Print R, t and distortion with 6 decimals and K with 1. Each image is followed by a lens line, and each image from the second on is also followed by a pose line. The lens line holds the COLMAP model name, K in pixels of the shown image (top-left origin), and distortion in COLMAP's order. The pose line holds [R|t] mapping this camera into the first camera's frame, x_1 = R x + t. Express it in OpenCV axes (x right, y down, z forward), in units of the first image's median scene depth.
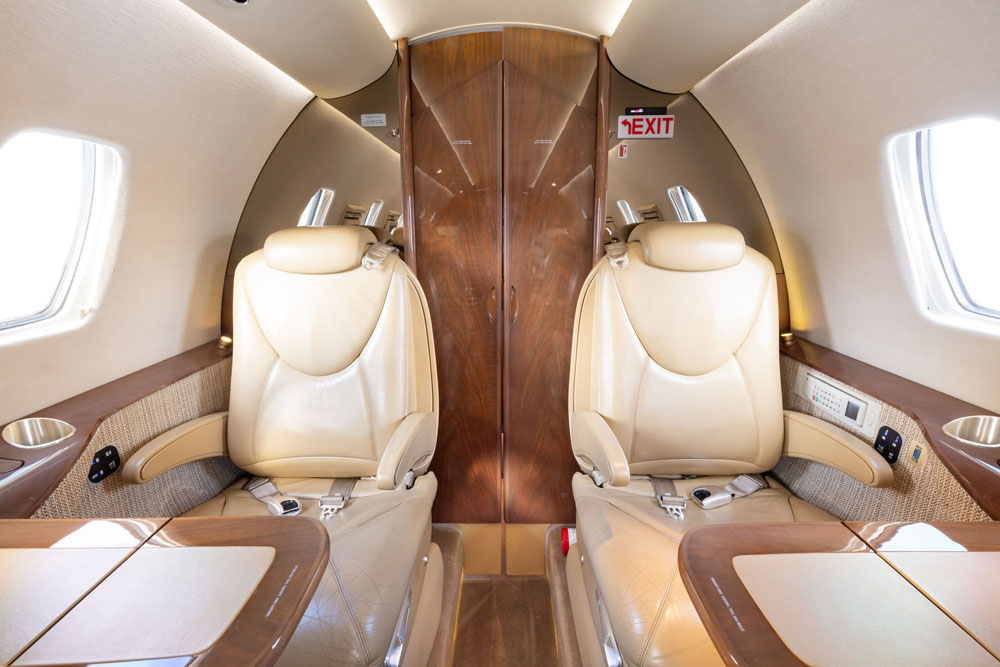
lens RADIAL K [[427.7, 0, 500.0], [0, 427.7, 333.5], [0, 0, 1]] dist [-0.068508, -0.000080]
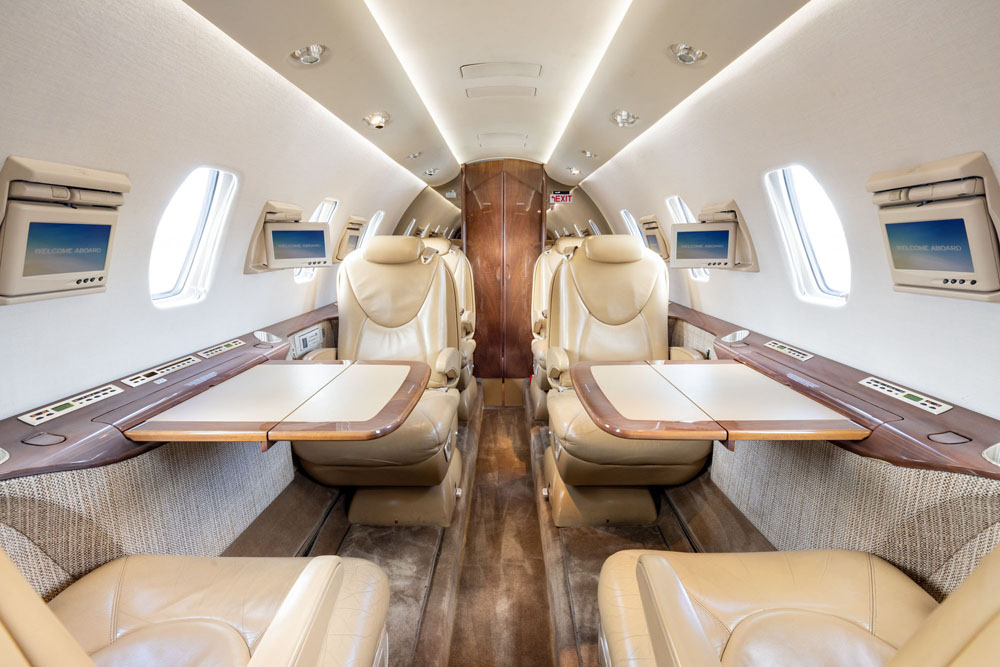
lens RADIAL K [[471.9, 0, 500.0], [0, 471.9, 333.5], [0, 0, 1]] dist [-0.000614, 0.000220]
pose [[0.999838, -0.000505, 0.018001, -0.062972], [0.001332, 0.998943, -0.045948, 0.414427], [-0.017959, 0.045964, 0.998782, -1.685429]]
